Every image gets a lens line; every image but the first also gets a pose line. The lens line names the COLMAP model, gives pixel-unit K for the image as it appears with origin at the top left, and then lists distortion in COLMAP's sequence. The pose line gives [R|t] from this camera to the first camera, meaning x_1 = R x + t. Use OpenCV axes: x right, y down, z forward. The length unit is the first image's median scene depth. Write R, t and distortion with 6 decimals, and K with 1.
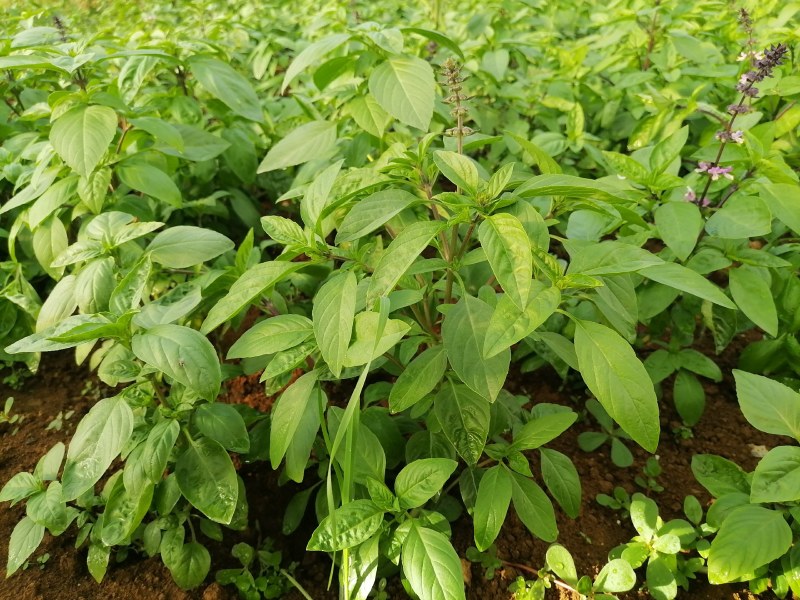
lens RADIAL K [[619.4, 0, 398.1], [0, 619.4, 307.3], [0, 0, 1]] dist [-0.001406, -0.001788]
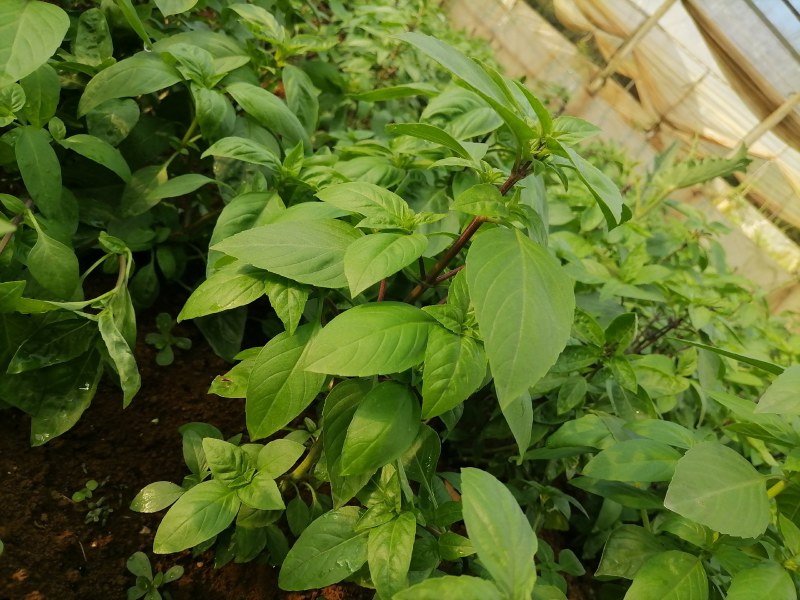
lens RADIAL K [[619.4, 0, 398.1], [0, 619.4, 307.3], [0, 0, 1]] dist [-0.001406, -0.001788]
pose [[0.763909, 0.611795, 0.205306, -0.547968], [-0.603524, 0.789947, -0.108364, -0.126042], [-0.228477, -0.041126, 0.972680, 0.419752]]
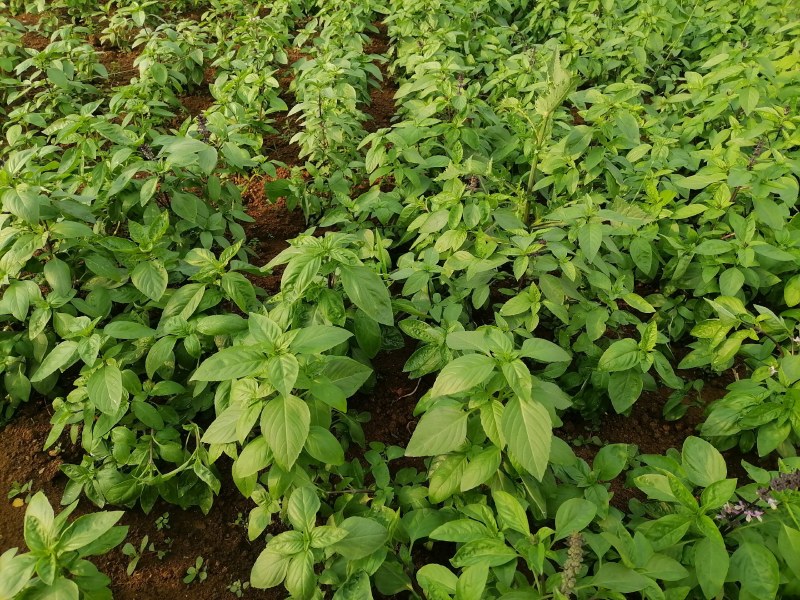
lens RADIAL K [[612.5, 0, 400.0], [0, 612.5, 304.9], [0, 0, 1]] dist [0.025540, 0.002043]
pose [[0.990357, 0.136825, -0.021722, -0.213827], [-0.130635, 0.974509, 0.182391, -0.650490], [0.046124, -0.177795, 0.982986, -0.211142]]
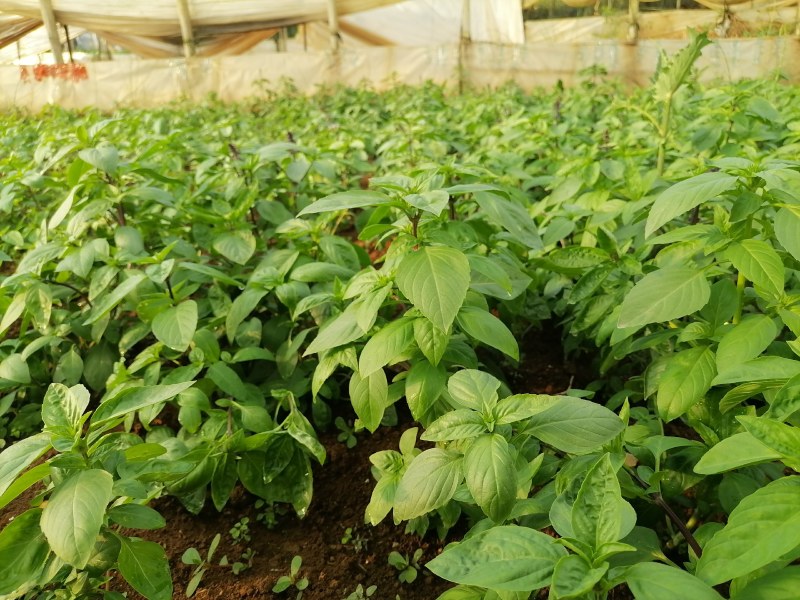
lens RADIAL K [[612.5, 0, 400.0], [0, 612.5, 304.9], [0, 0, 1]] dist [0.025540, 0.002043]
pose [[0.987390, 0.048127, -0.150811, -0.335444], [-0.068766, 0.988486, -0.134782, -0.093950], [0.142588, 0.143453, 0.979331, 0.095247]]
